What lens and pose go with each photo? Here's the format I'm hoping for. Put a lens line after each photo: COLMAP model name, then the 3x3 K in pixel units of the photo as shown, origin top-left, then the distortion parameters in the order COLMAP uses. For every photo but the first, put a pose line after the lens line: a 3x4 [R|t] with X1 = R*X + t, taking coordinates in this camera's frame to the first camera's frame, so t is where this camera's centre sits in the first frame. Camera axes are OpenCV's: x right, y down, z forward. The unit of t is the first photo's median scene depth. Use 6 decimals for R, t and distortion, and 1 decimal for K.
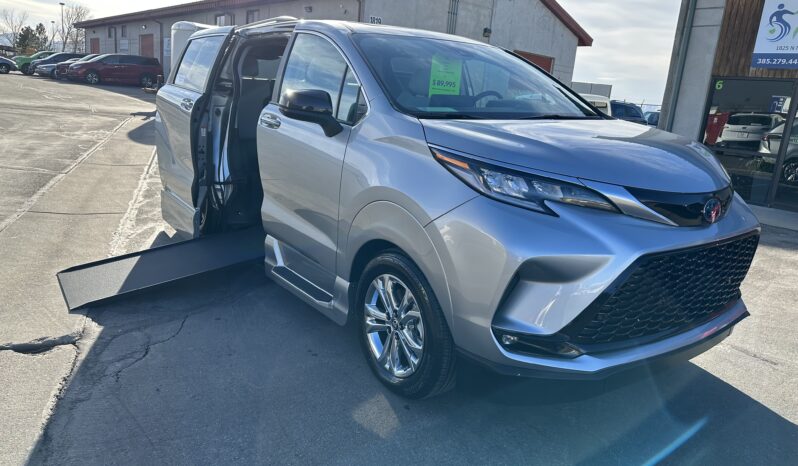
lens RADIAL K [[557.4, 0, 398.8], [0, 557.4, 232.2], [0, 0, 1]] dist [0.005247, -0.009725]
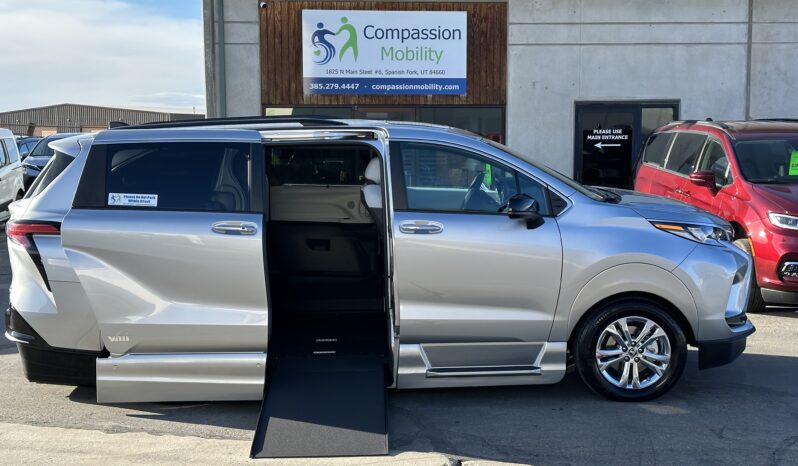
lens RADIAL K [[1088.7, 0, 394.4], [0, 1088.7, 233.2], [0, 0, 1]] dist [0.126749, 0.000000]
pose [[0.568720, -0.156670, 0.807473, -0.643977], [0.245912, 0.969178, 0.014843, -0.077970], [-0.784911, 0.190126, 0.589718, -0.045569]]
